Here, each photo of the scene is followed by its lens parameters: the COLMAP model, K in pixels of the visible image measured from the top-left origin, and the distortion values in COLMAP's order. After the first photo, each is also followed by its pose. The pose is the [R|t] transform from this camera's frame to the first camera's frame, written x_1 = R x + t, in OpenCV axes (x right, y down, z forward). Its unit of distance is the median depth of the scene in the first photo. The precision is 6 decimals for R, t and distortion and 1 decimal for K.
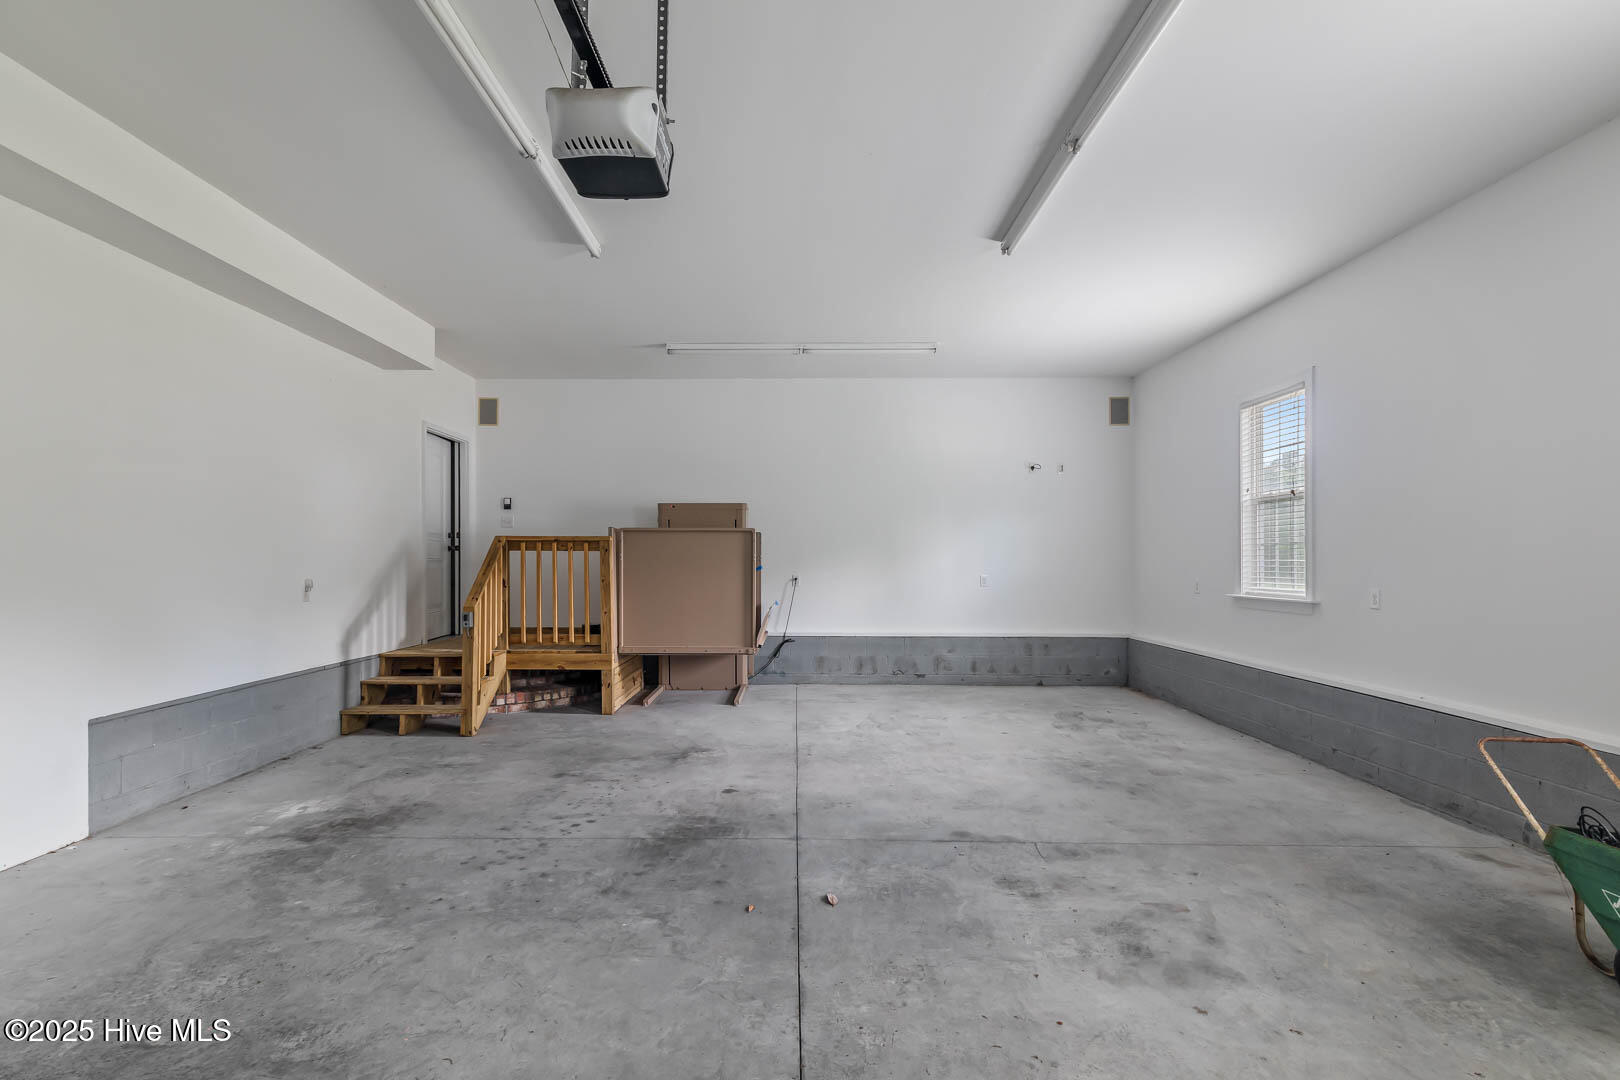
lens RADIAL K [[789.0, 0, 779.4], [0, 789.0, 559.0], [0, 0, 1]] dist [0.004455, 0.000238]
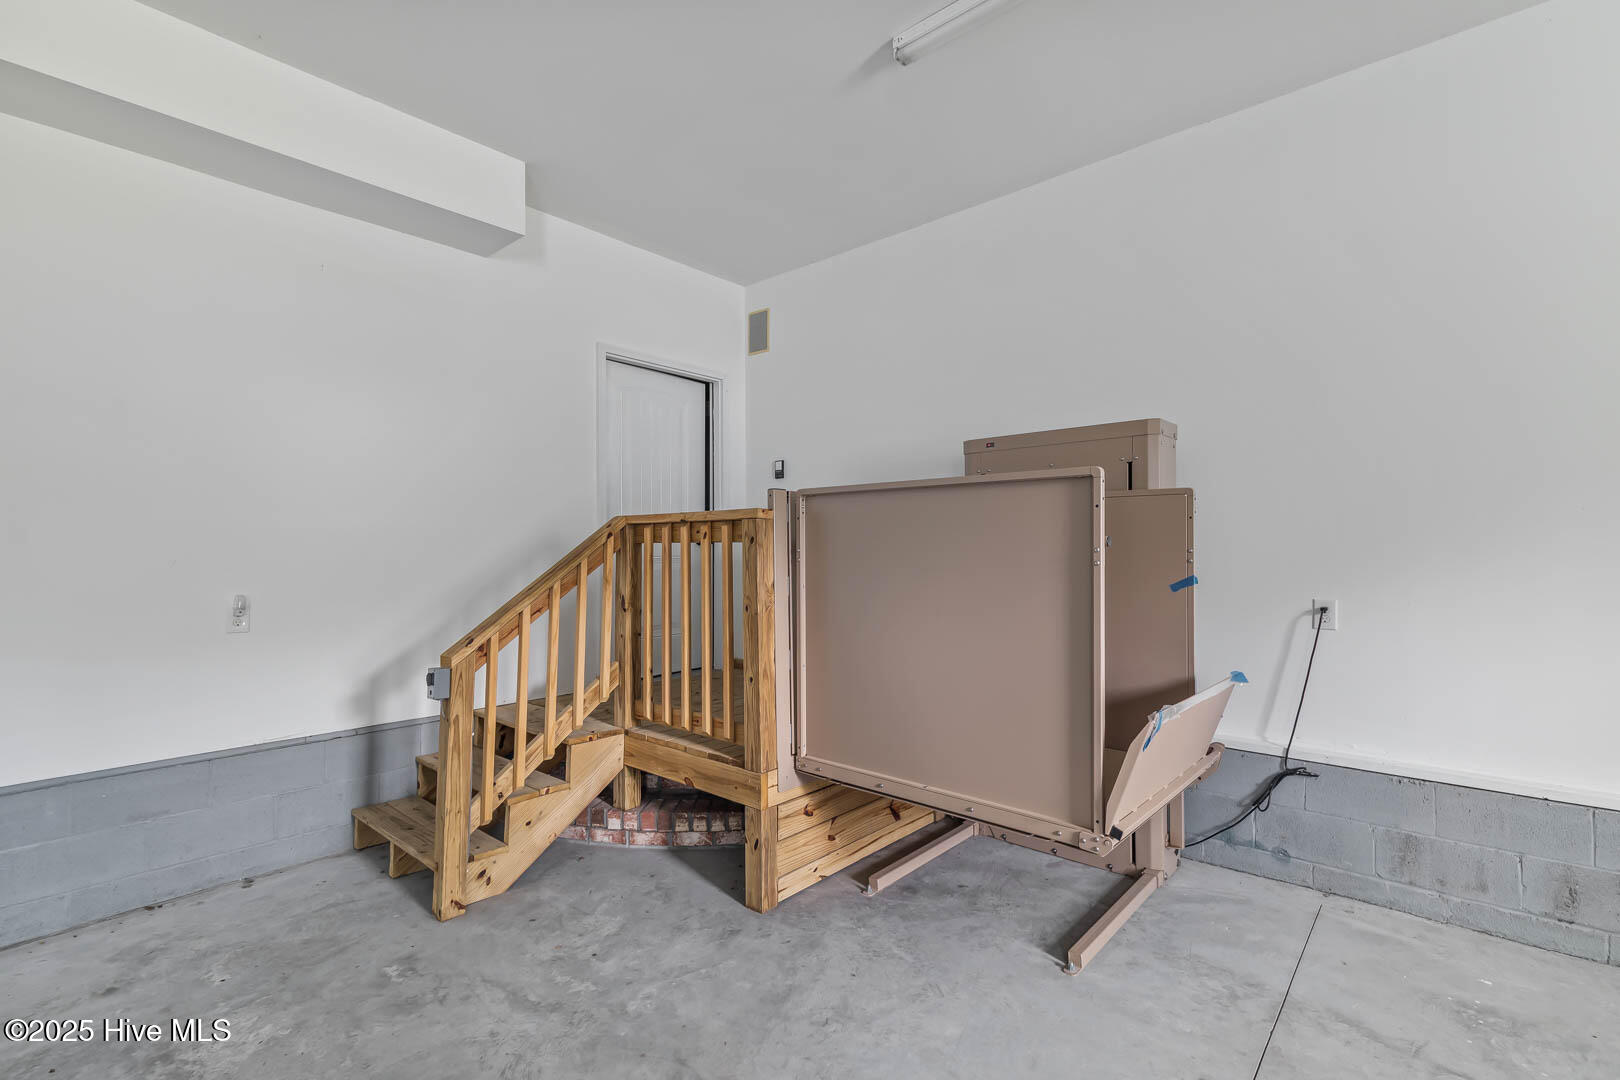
lens RADIAL K [[733.0, 0, 815.6], [0, 733.0, 544.9], [0, 0, 1]] dist [0.008516, -0.001015]
pose [[0.764997, -0.008370, -0.643980, 0.132047], [0.004761, 0.999962, -0.007342, -0.009214], [0.644017, 0.002551, 0.765007, 1.210963]]
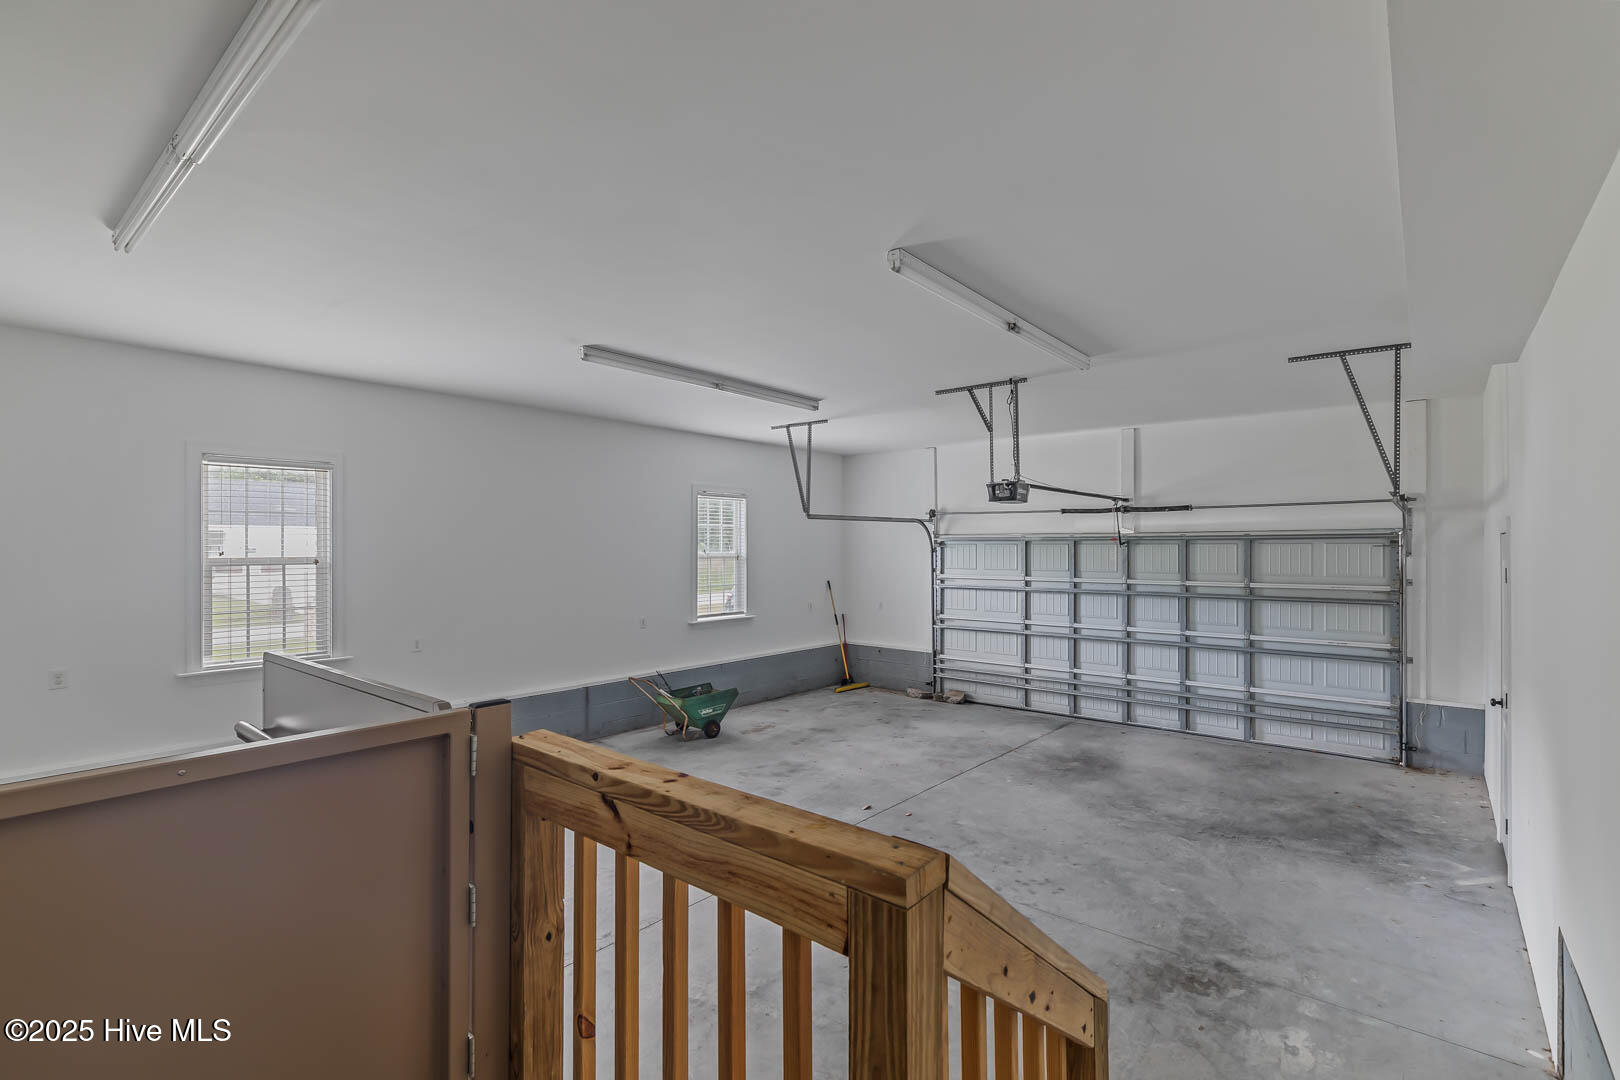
lens RADIAL K [[726.3, 0, 828.1], [0, 726.3, 546.1], [0, 0, 1]] dist [-0.002042, -0.000416]
pose [[-0.791707, -0.000084, 0.610901, -0.727270], [-0.001704, 0.999996, -0.002071, -0.148260], [-0.610898, -0.002681, -0.791705, 1.923867]]
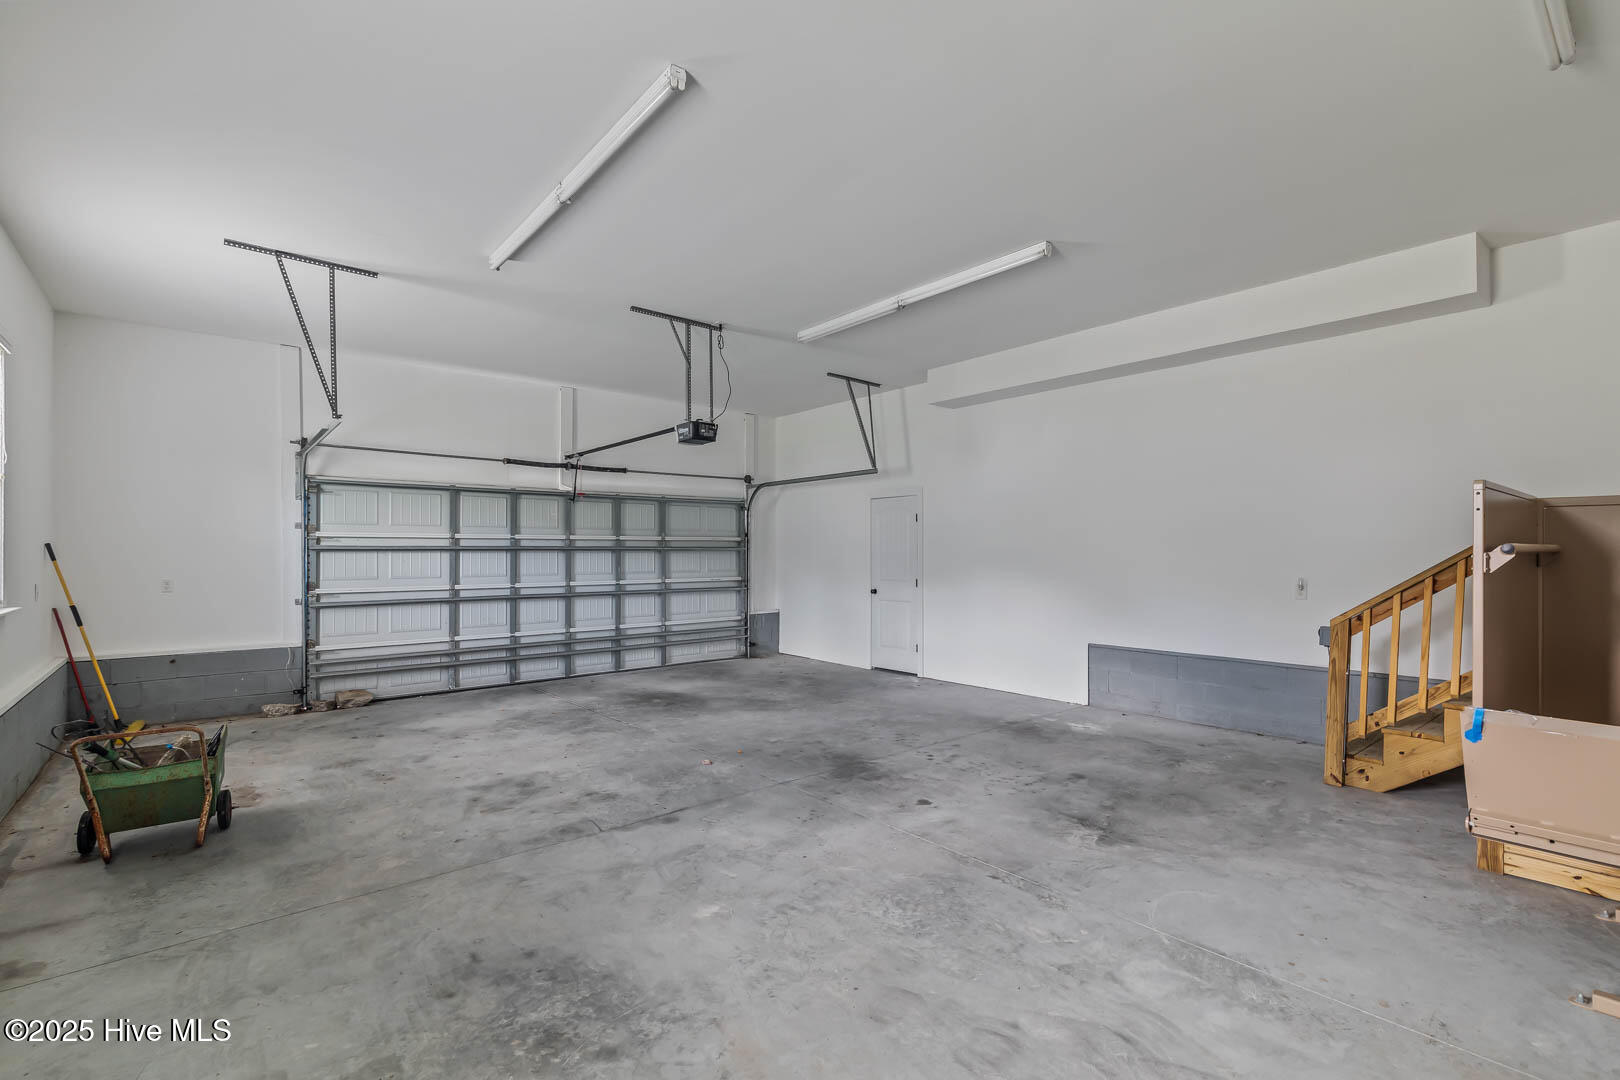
lens RADIAL K [[726.3, 0, 828.1], [0, 726.3, 546.1], [0, 0, 1]] dist [-0.002042, -0.000416]
pose [[-0.747104, -0.005314, -0.664686, 0.709271], [-0.001217, 0.999977, -0.006627, -0.012861], [0.664706, -0.004142, -0.747094, 1.838425]]
